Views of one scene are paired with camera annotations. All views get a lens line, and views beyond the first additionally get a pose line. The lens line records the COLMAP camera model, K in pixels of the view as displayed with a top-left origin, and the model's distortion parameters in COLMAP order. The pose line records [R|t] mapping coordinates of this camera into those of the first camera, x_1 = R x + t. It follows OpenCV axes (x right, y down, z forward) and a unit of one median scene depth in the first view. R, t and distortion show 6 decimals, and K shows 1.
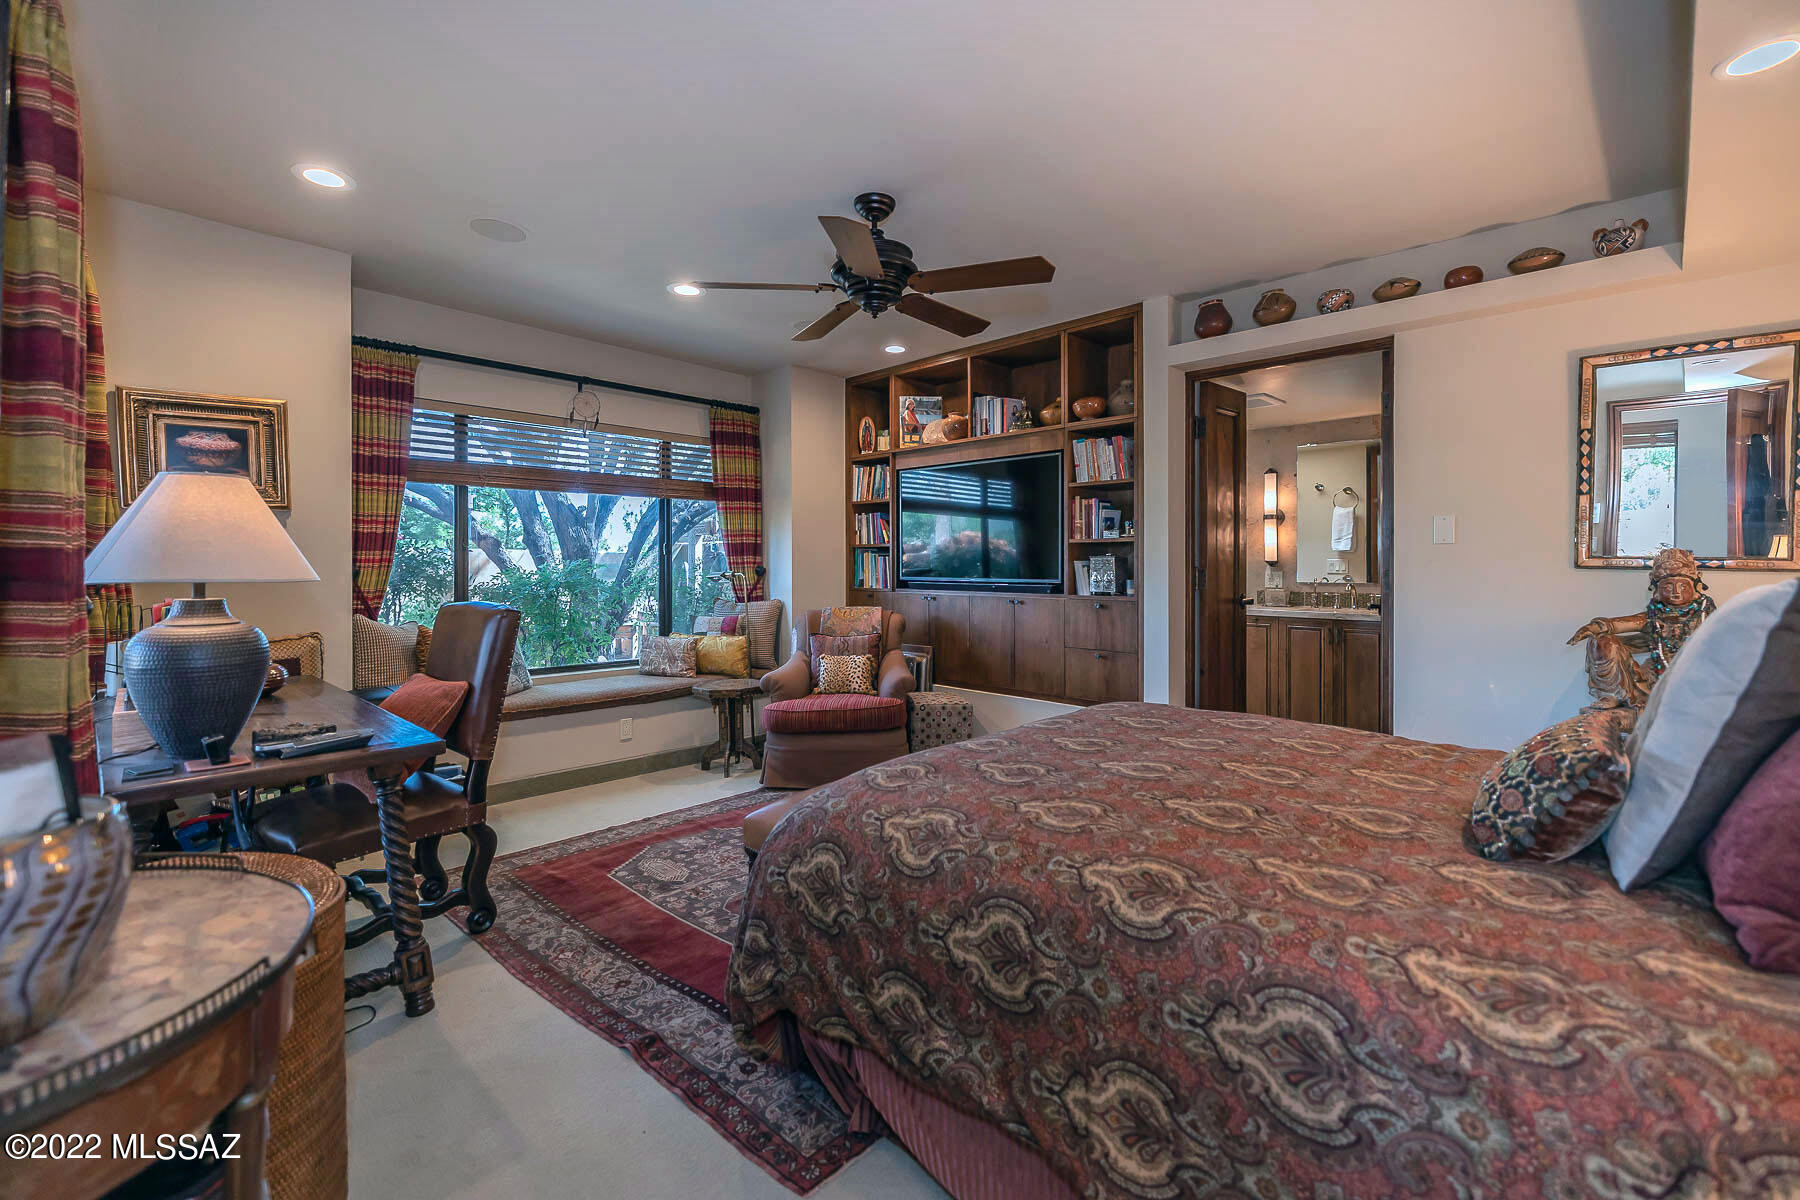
lens RADIAL K [[791.2, 0, 898.5], [0, 791.2, 560.4], [0, 0, 1]] dist [-0.000424, -0.000073]
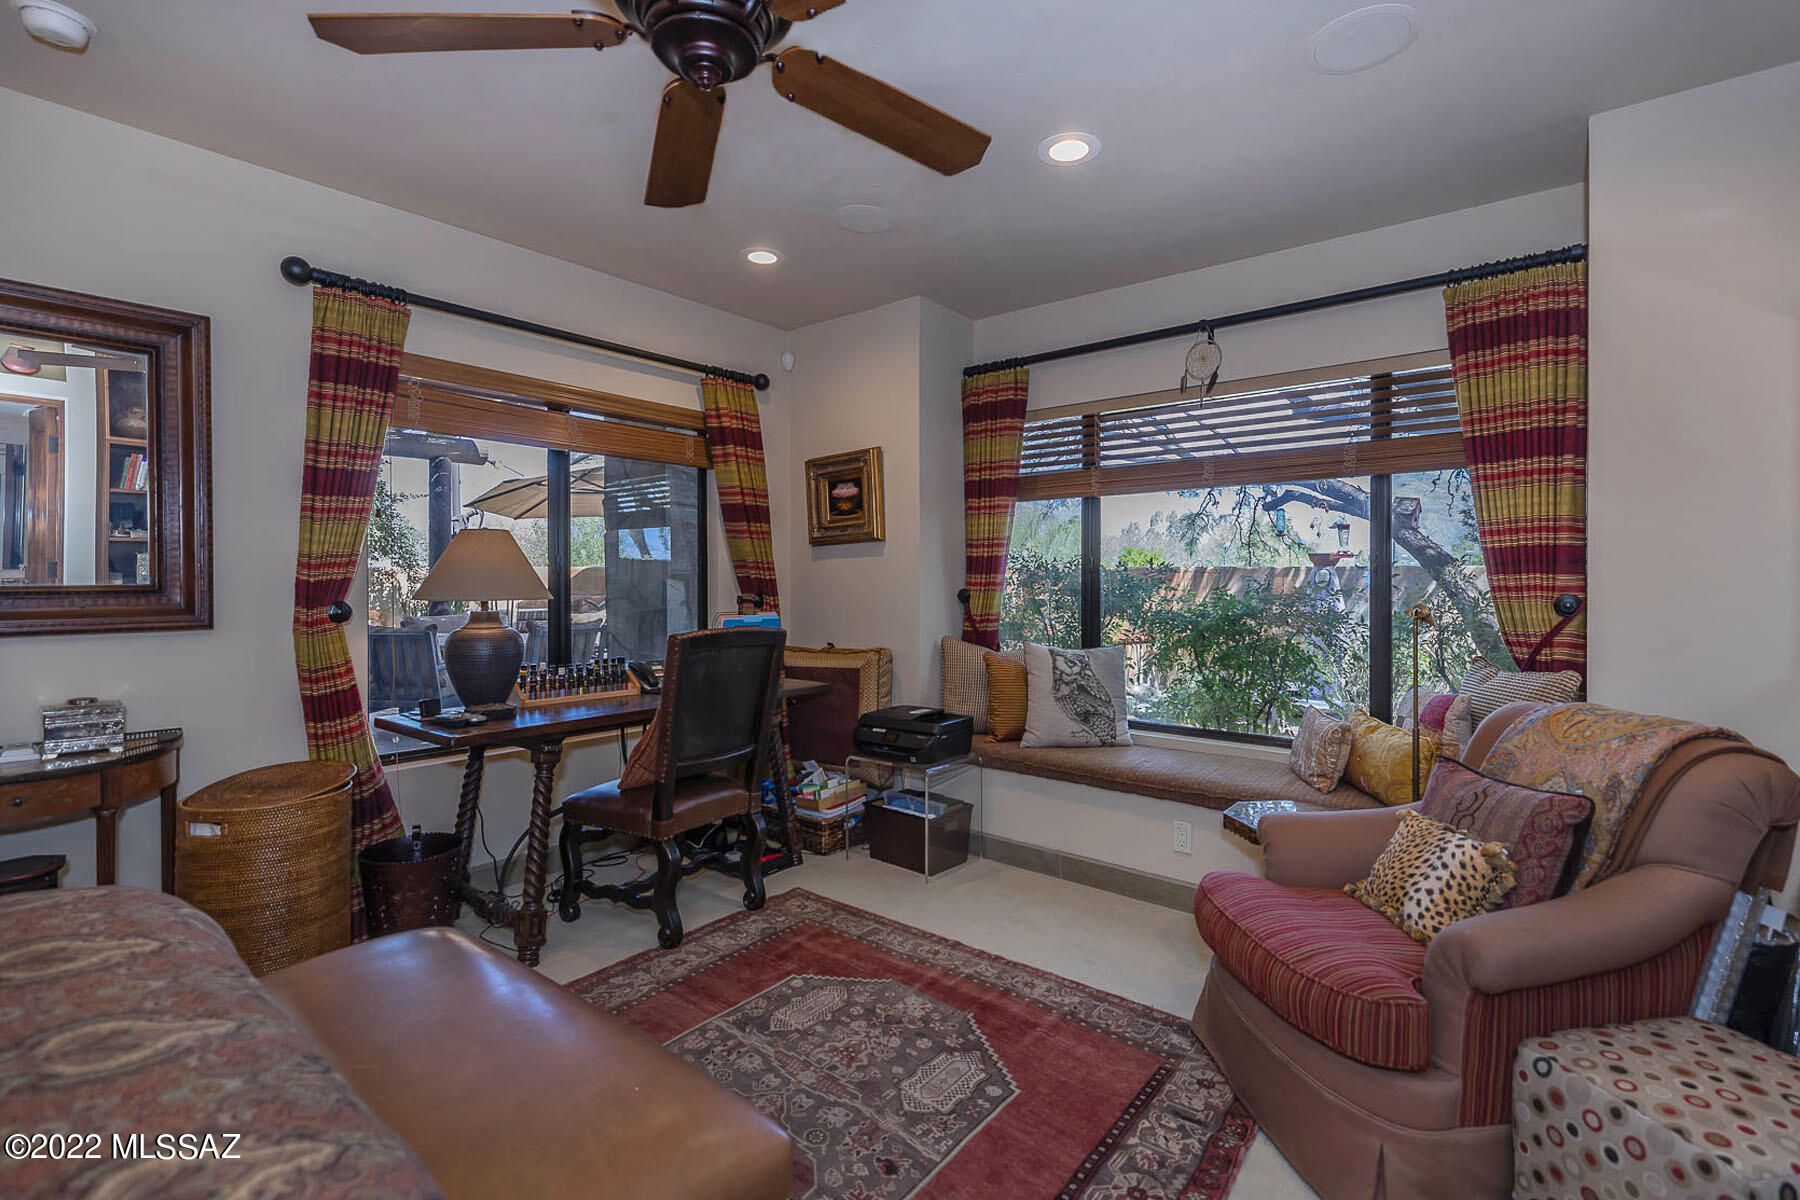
lens RADIAL K [[809.2, 0, 901.3], [0, 809.2, 587.9], [0, 0, 1]] dist [0.001288, 0.000288]
pose [[0.081572, 0.004648, -0.996657, 0.356238], [0.001923, 0.999987, 0.004821, 0.000101], [0.996666, -0.002310, 0.081562, 0.808039]]
